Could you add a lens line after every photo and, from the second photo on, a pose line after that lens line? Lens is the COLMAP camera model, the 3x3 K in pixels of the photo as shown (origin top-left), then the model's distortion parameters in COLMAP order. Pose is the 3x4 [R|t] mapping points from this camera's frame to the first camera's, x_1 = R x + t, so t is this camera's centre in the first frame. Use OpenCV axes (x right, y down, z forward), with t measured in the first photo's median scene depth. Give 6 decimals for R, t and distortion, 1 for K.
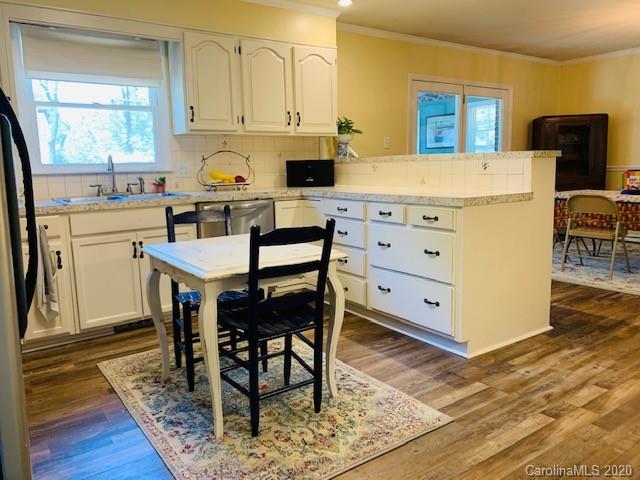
lens RADIAL K [[492.7, 0, 320.0], [0, 492.7, 240.0], [0, 0, 1]] dist [-0.000684, -0.001272]
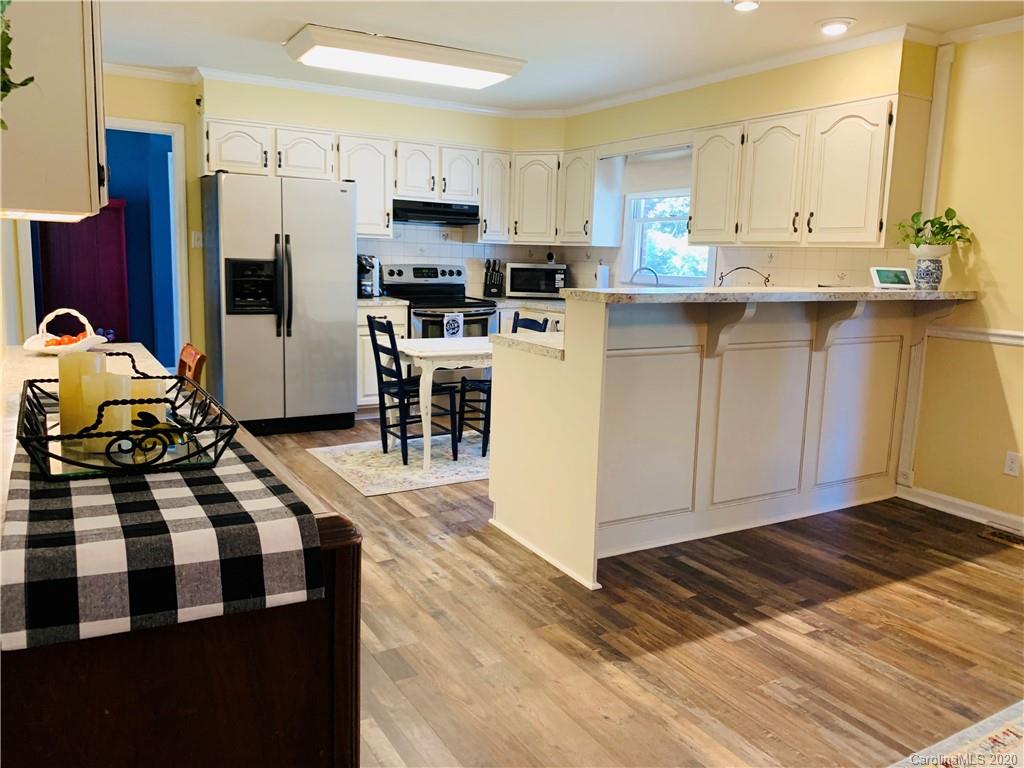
lens RADIAL K [[788.4, 0, 512.0], [0, 788.4, 384.0], [0, 0, 1]] dist [-0.000684, -0.001272]
pose [[-0.084657, 0.189308, -0.978262, 1.687480], [-0.174217, 0.963850, 0.201596, -0.288558], [0.981061, 0.187496, -0.048616, 1.123418]]
